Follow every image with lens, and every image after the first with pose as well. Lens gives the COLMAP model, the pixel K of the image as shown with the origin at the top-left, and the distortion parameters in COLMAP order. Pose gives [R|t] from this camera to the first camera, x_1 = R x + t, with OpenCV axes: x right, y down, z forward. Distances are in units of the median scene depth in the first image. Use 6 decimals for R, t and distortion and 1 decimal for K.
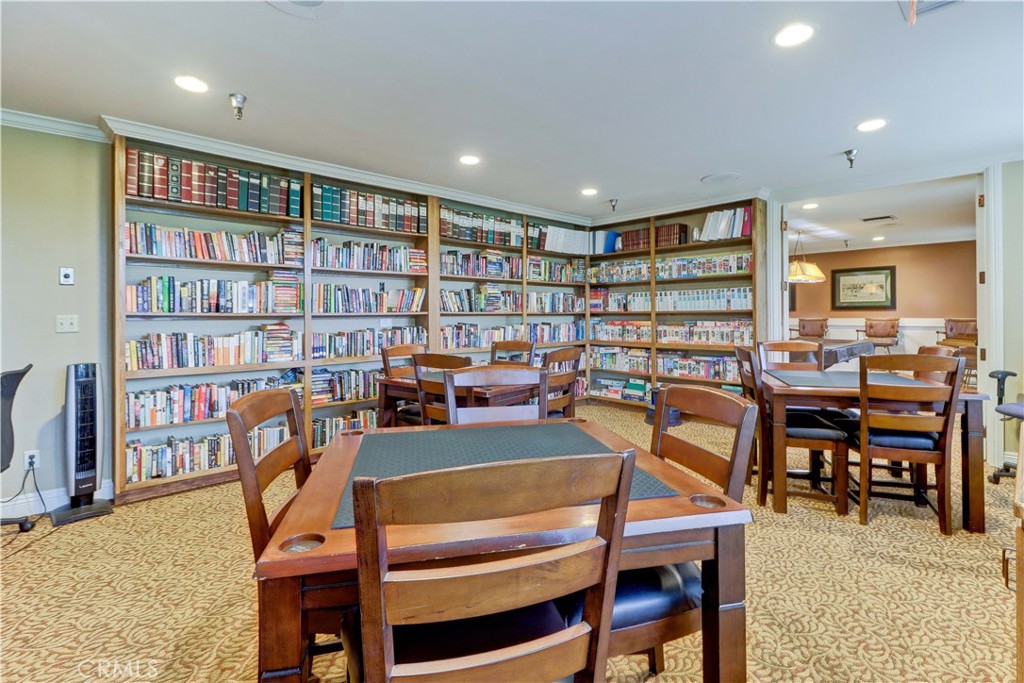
lens RADIAL K [[477.7, 0, 510.8], [0, 477.7, 334.2], [0, 0, 1]] dist [-0.027295, 0.000005]
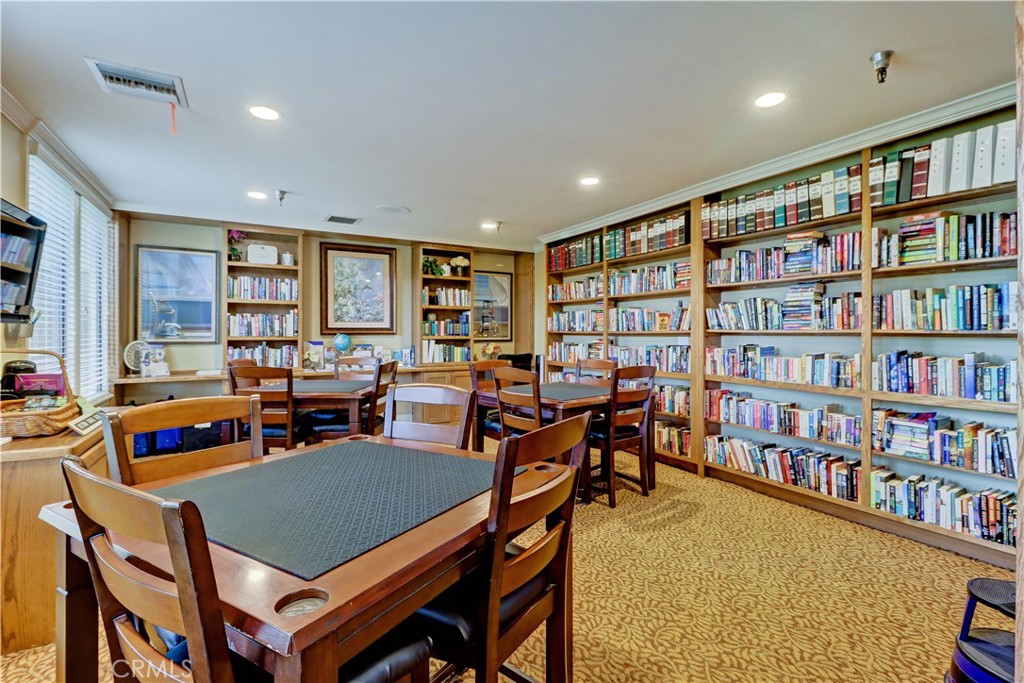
lens RADIAL K [[477.7, 0, 510.8], [0, 477.7, 334.2], [0, 0, 1]] dist [-0.027295, 0.000005]
pose [[-0.248720, 0.006382, -0.968554, 0.674702], [-0.036717, 0.999197, 0.016012, -0.037517], [0.967879, 0.039545, -0.248286, 0.792233]]
